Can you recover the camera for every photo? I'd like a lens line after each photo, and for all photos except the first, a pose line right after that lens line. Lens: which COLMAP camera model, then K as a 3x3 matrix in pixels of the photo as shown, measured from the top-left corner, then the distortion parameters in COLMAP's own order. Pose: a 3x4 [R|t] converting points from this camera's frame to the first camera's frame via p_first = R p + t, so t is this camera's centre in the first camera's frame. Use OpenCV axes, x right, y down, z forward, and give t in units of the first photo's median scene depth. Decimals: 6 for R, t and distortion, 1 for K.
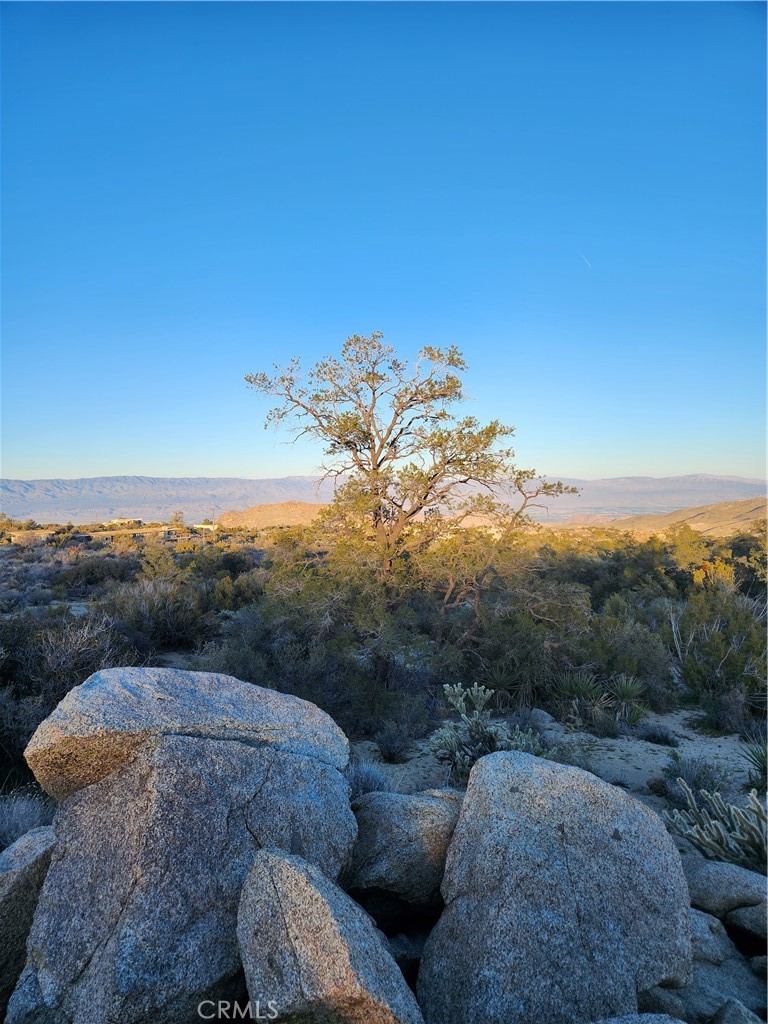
lens RADIAL K [[672.4, 0, 378.3], [0, 672.4, 512.6], [0, 0, 1]] dist [0.054029, -0.002174]
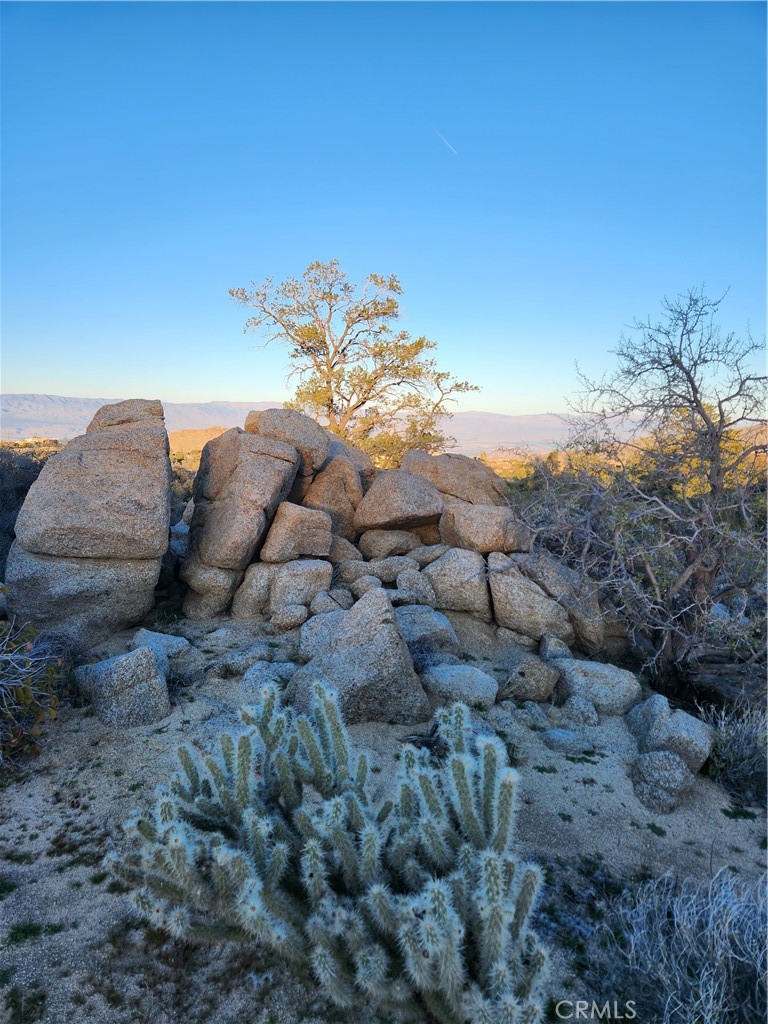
lens RADIAL K [[672.4, 0, 381.7], [0, 672.4, 513.9], [0, 0, 1]] dist [0.054029, -0.002174]
pose [[0.993301, 0.016732, 0.114341, -0.048237], [-0.028459, 0.994407, 0.101710, 0.073538], [-0.112000, -0.104282, 0.988221, -0.310787]]
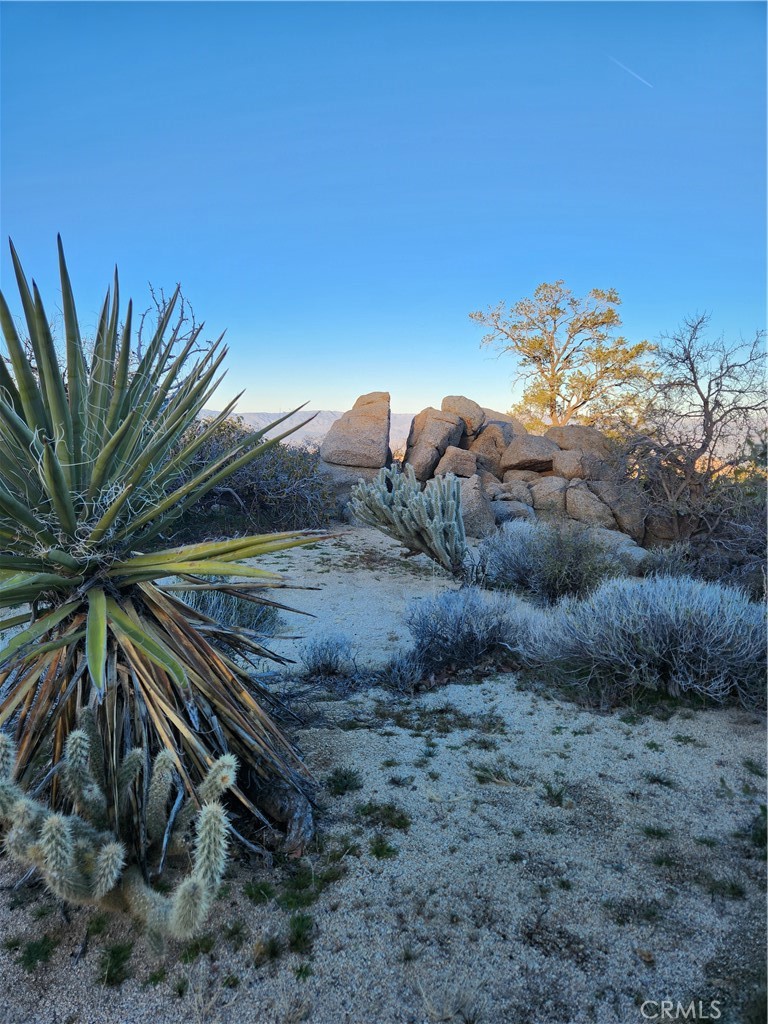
lens RADIAL K [[672.4, 0, 373.4], [0, 672.4, 507.3], [0, 0, 1]] dist [0.054029, -0.002174]
pose [[0.961798, 0.052949, -0.268590, 0.029624], [-0.030133, 0.995632, 0.088373, 0.102330], [0.272096, -0.076904, 0.959192, -0.542142]]
